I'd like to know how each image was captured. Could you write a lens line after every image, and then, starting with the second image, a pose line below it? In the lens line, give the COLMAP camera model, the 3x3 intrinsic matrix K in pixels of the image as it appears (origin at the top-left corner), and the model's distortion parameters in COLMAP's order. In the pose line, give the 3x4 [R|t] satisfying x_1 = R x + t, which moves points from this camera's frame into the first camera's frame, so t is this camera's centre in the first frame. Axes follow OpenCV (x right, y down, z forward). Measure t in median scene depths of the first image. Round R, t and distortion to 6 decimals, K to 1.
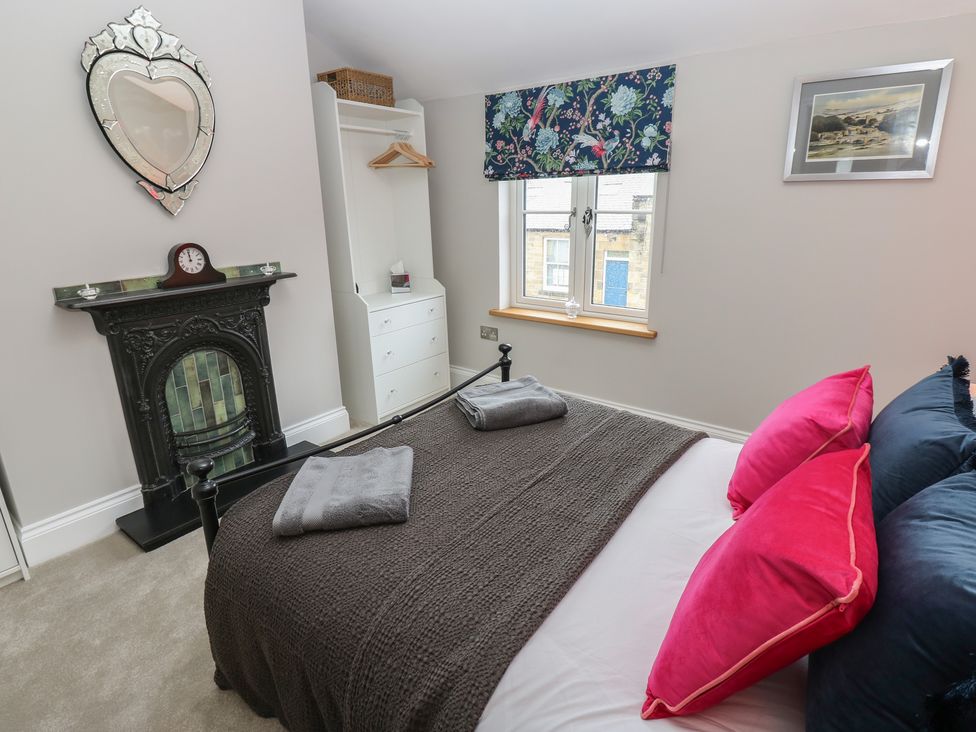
lens RADIAL K [[508.2, 0, 487.6], [0, 508.2, 352.6], [0, 0, 1]] dist [0.003775, -0.015346]
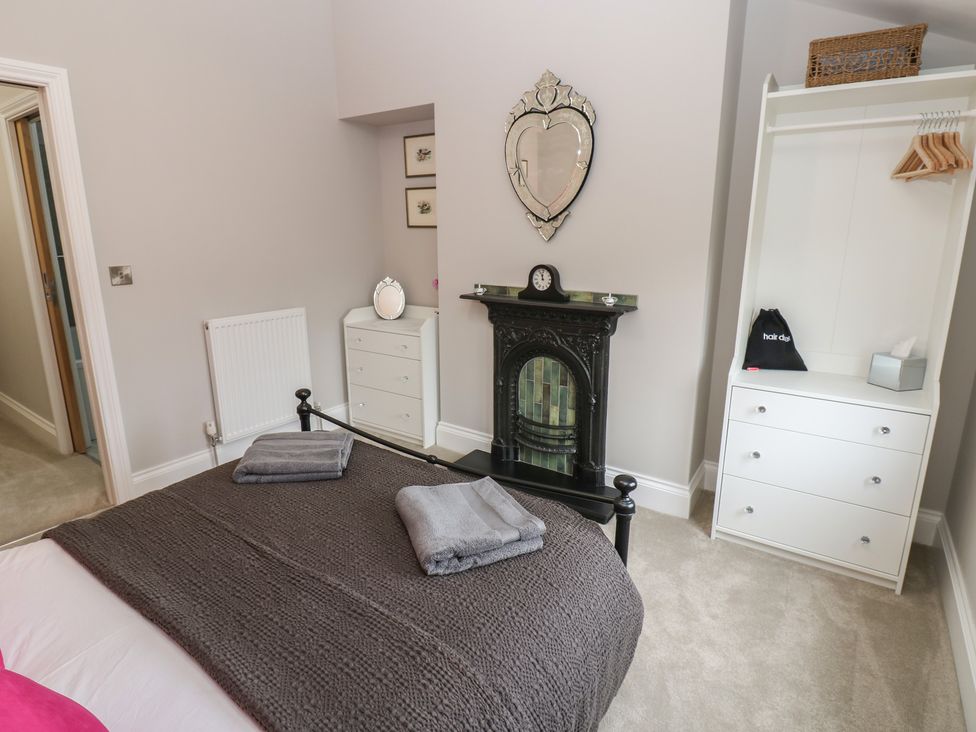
lens RADIAL K [[508.2, 0, 487.6], [0, 508.2, 352.6], [0, 0, 1]] dist [0.003775, -0.015346]
pose [[0.062537, 0.243781, -0.967812, 0.601256], [-0.292870, 0.931502, 0.215711, -0.247002], [0.954105, 0.269953, 0.129649, 0.796985]]
